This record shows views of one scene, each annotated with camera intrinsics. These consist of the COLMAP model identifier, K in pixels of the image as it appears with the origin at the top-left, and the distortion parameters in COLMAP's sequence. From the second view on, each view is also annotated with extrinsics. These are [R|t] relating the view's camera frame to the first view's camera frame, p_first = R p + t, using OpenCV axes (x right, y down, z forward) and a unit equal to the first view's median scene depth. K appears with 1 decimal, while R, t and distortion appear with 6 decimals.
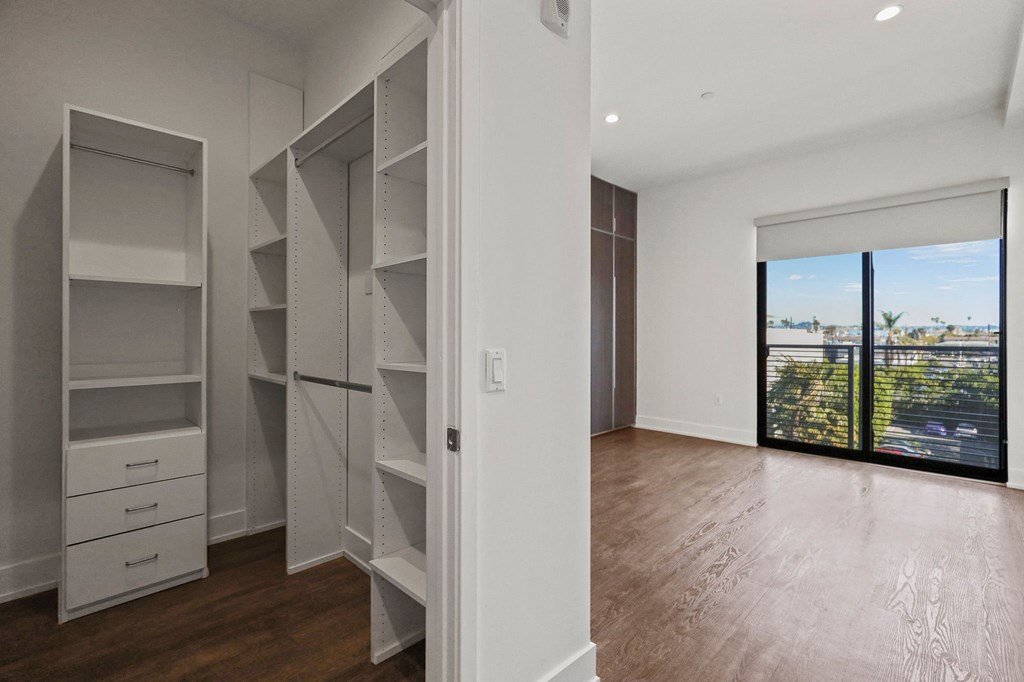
lens RADIAL K [[458.3, 0, 509.8], [0, 458.3, 337.4], [0, 0, 1]] dist [0.001938, 0.000758]
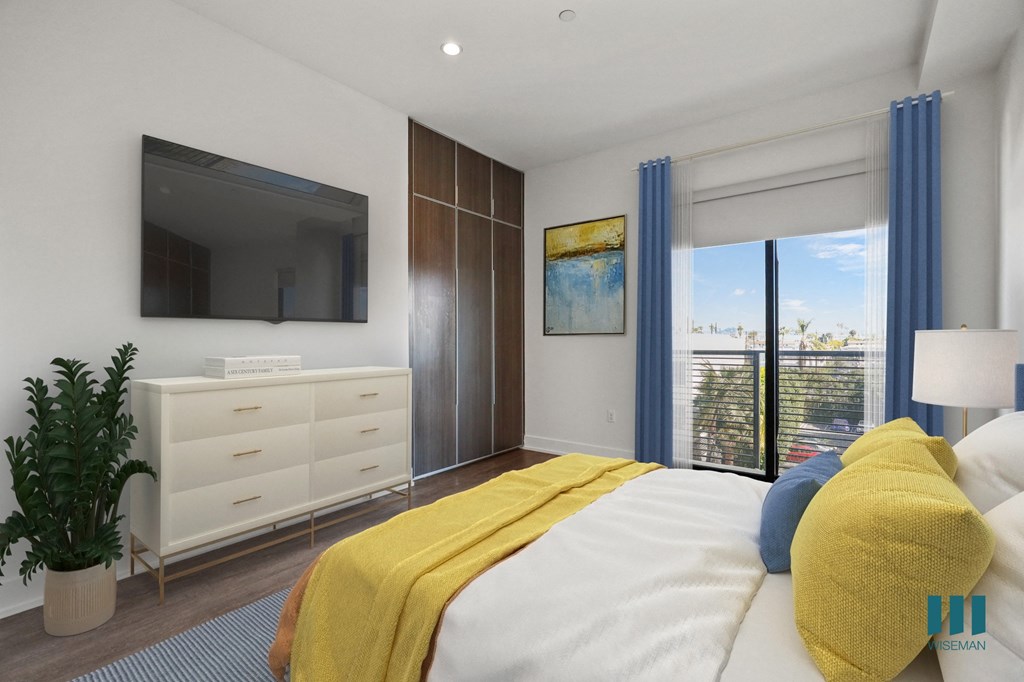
lens RADIAL K [[453.0, 0, 509.8], [0, 453.0, 345.1], [0, 0, 1]] dist [0.000043, 0.000323]
pose [[0.993146, -0.006239, 0.116714, 0.163841], [0.005808, 0.999975, 0.004030, 0.000082], [-0.116736, -0.003324, 0.993157, 0.183734]]
